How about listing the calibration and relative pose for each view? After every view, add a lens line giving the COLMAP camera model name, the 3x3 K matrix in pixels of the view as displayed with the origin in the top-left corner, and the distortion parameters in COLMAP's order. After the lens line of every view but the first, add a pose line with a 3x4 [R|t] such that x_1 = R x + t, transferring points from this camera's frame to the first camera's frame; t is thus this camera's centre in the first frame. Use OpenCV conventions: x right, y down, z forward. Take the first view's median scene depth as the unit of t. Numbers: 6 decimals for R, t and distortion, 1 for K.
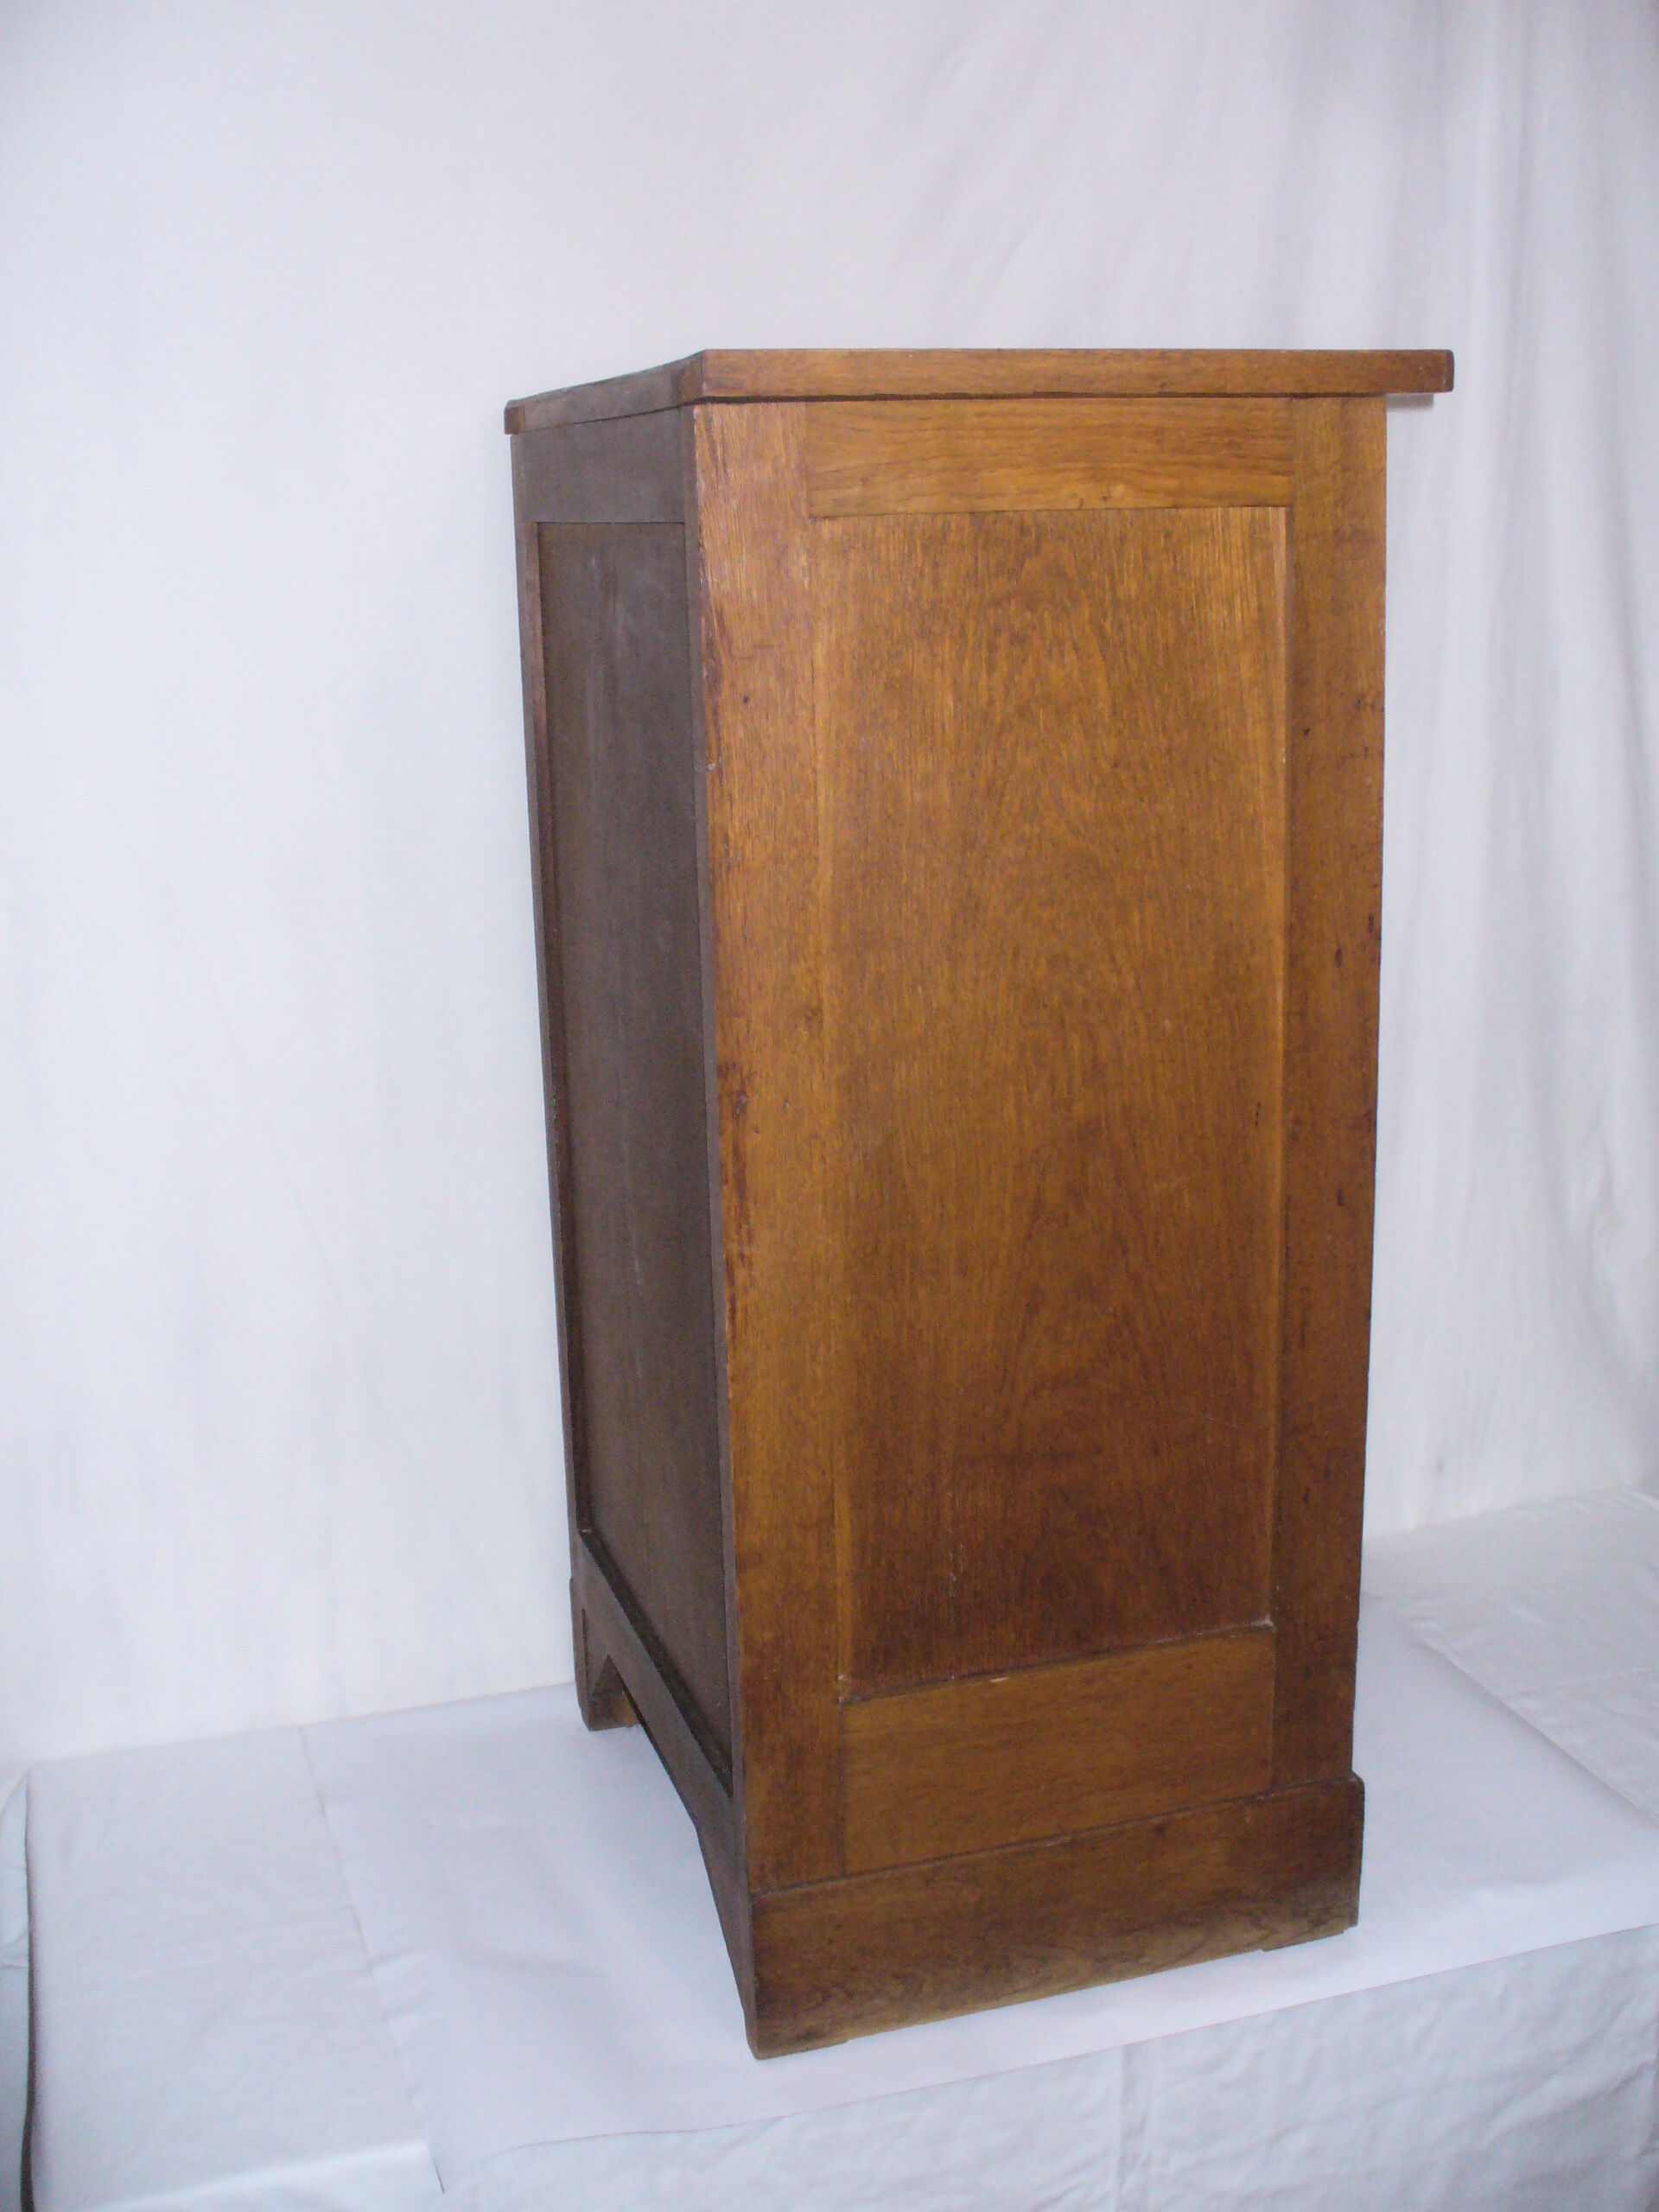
lens RADIAL K [[2561.1, 0, 829.5], [0, 2561.1, 1106.0], [0, 0, 1]] dist [-0.319217, 0.424211]
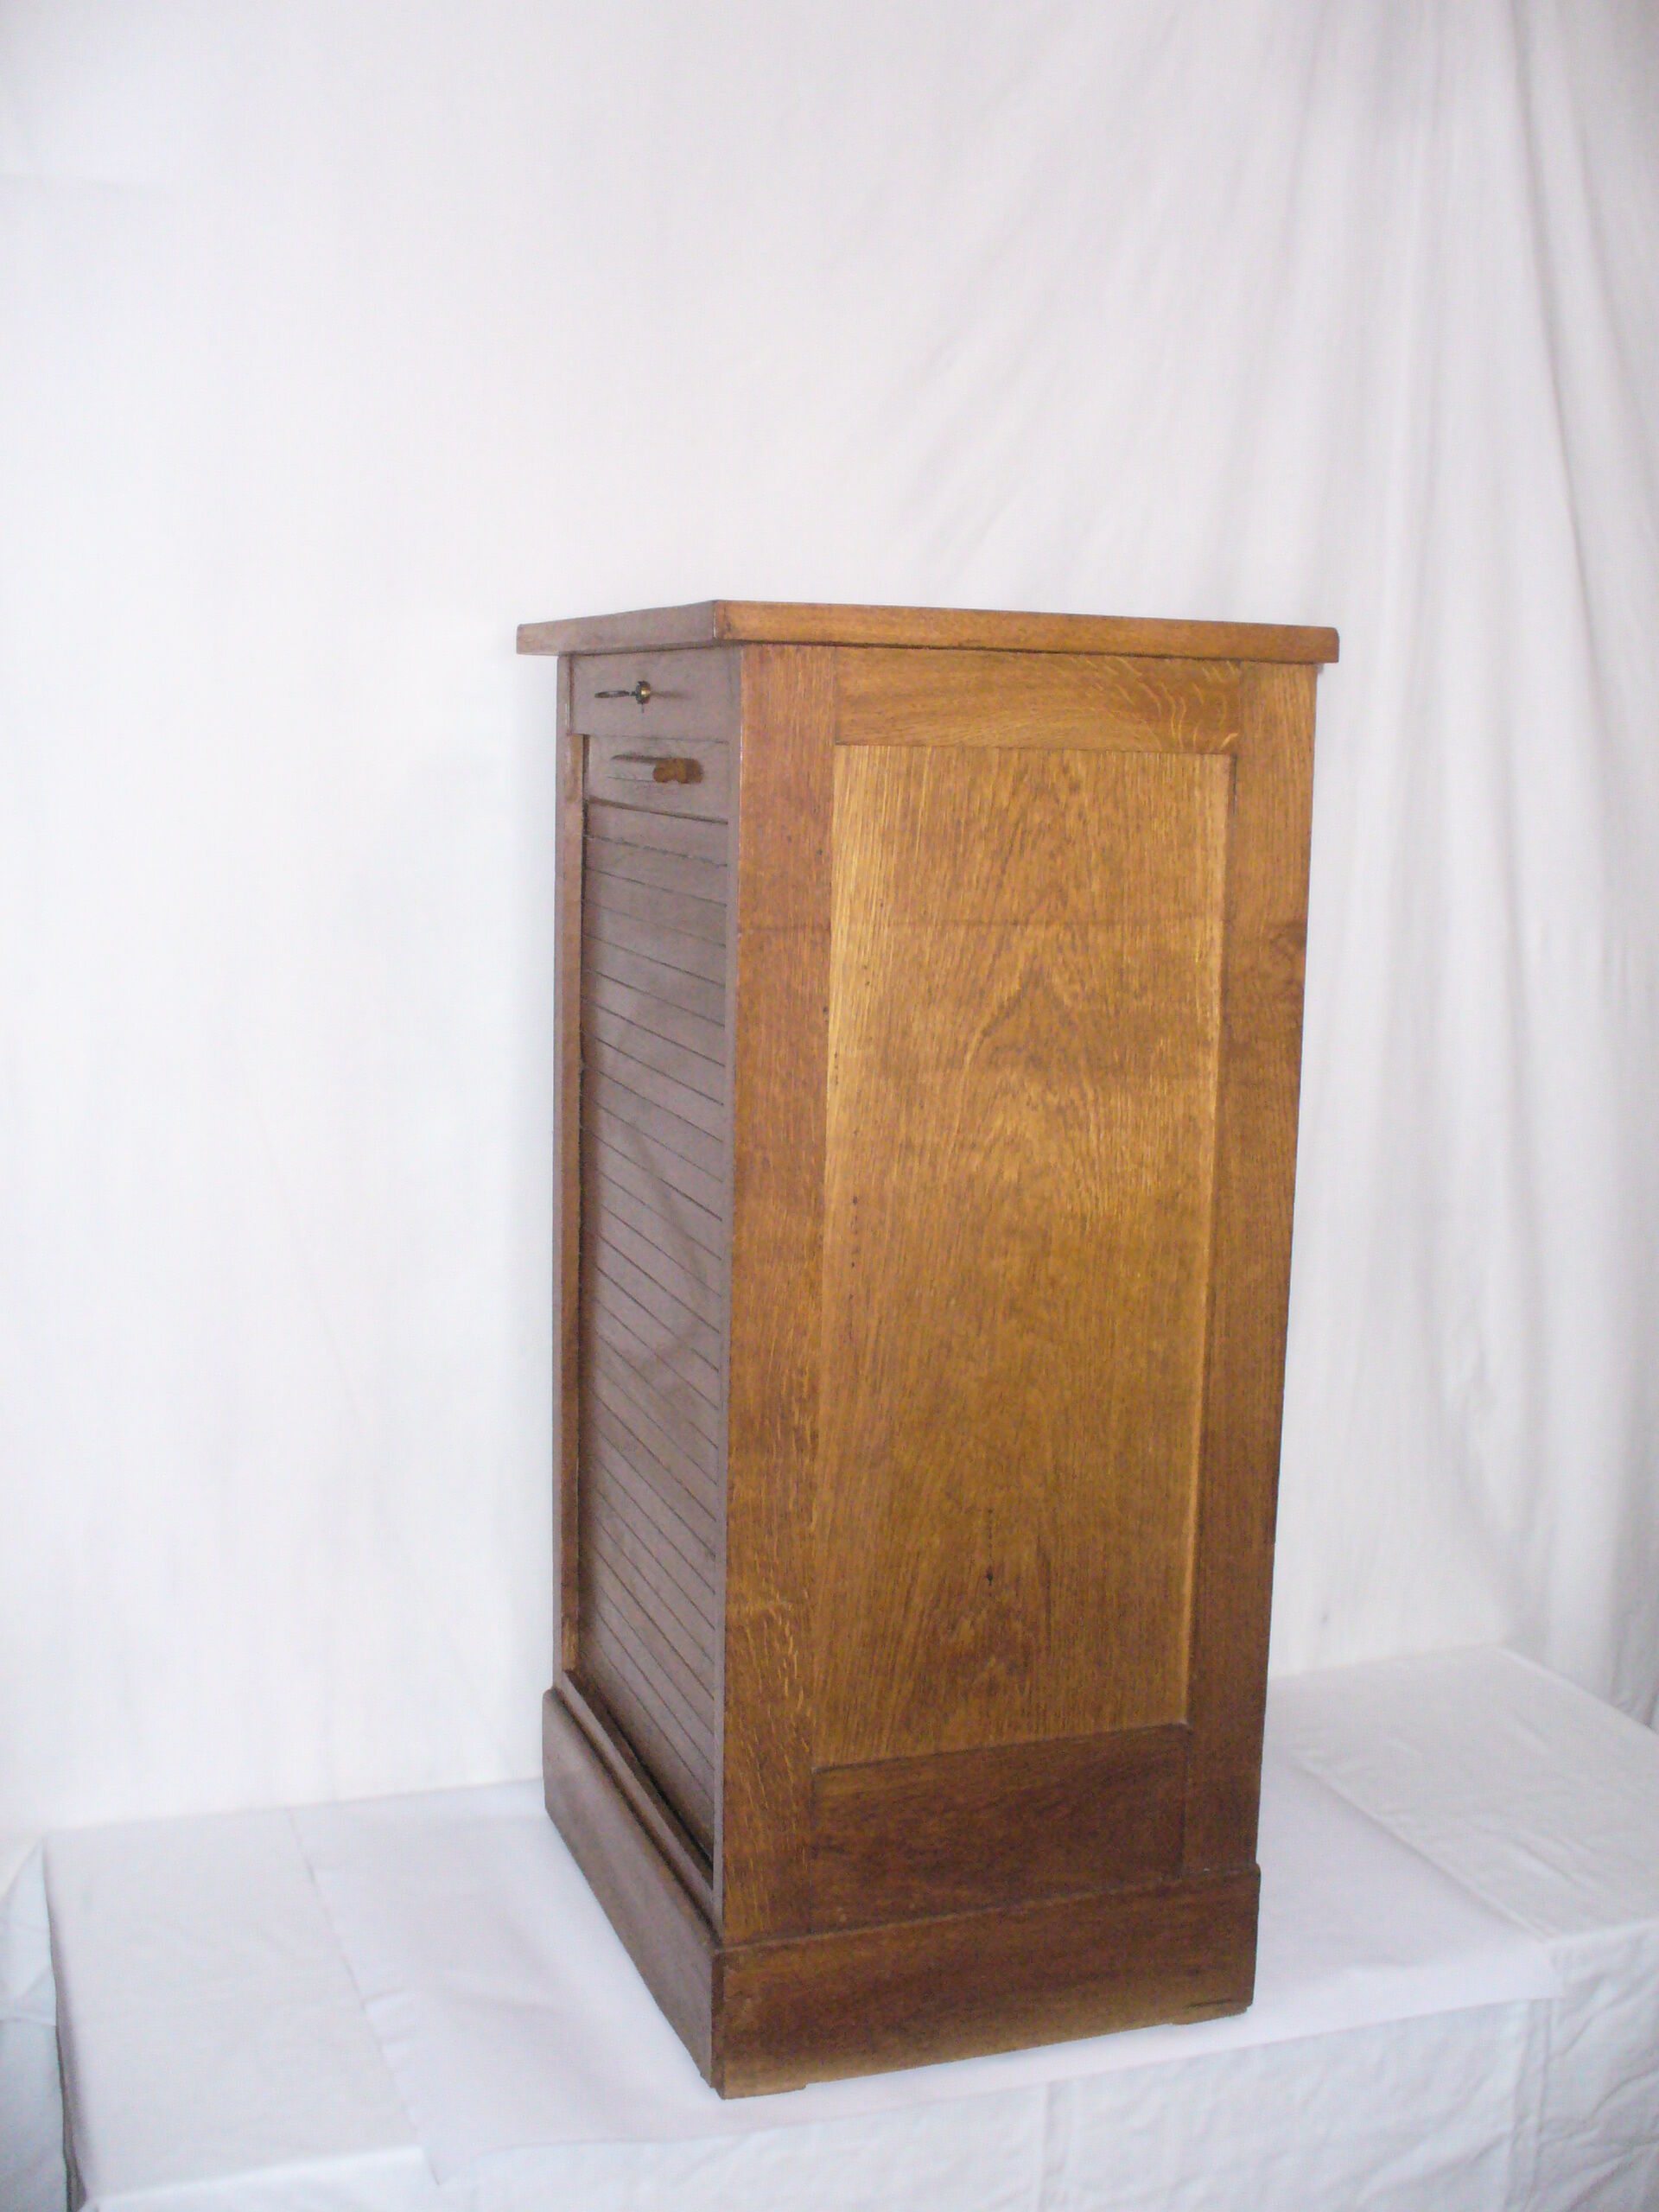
lens RADIAL K [[2561.1, 0, 829.5], [0, 2561.1, 1106.0], [0, 0, 1]] dist [-0.319217, 0.424211]
pose [[0.997593, 0.046799, 0.051165, -0.055357], [-0.041669, 0.994402, -0.097097, 0.043883], [-0.055423, 0.094731, 0.993959, -0.147613]]
